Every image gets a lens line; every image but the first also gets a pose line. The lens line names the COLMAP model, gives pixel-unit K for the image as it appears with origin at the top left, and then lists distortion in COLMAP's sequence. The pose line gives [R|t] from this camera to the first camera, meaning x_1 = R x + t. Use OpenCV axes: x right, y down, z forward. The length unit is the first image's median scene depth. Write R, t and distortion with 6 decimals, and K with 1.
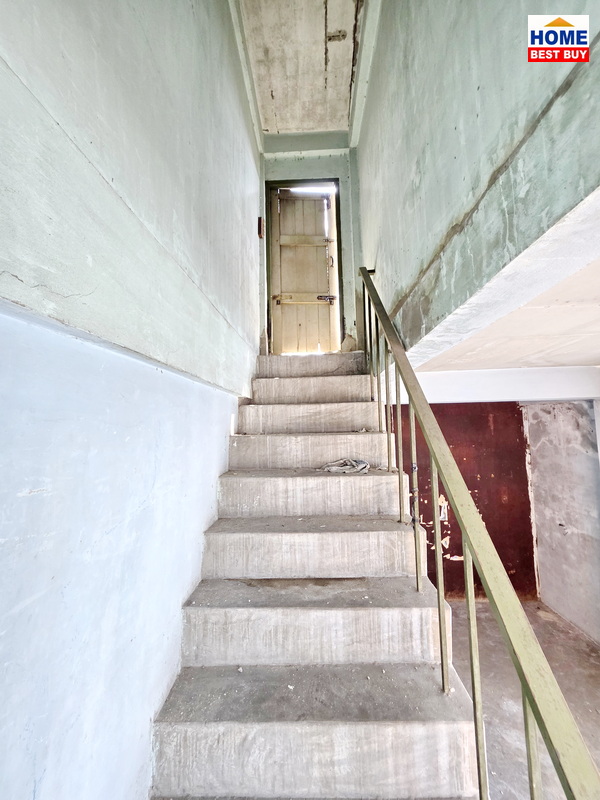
lens RADIAL K [[319.9, 0, 299.8], [0, 319.9, 399.0], [0, 0, 1]] dist [0.000471, 0.000052]
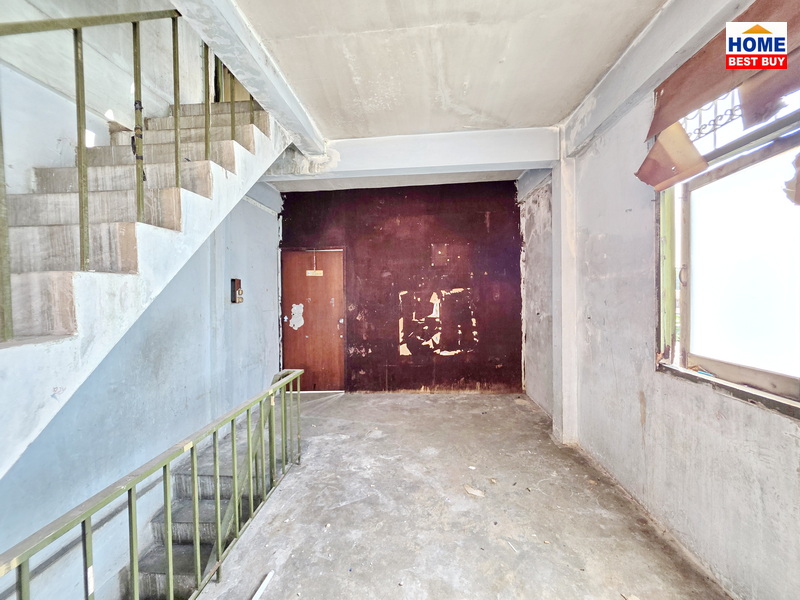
lens RADIAL K [[319.9, 0, 396.9], [0, 319.9, 297.0], [0, 0, 1]] dist [0.000471, 0.000052]
pose [[0.999408, 0.003827, -0.034205, 0.368641], [-0.000331, 0.994822, 0.101628, 0.215987], [0.034417, -0.101557, 0.994234, -0.005013]]
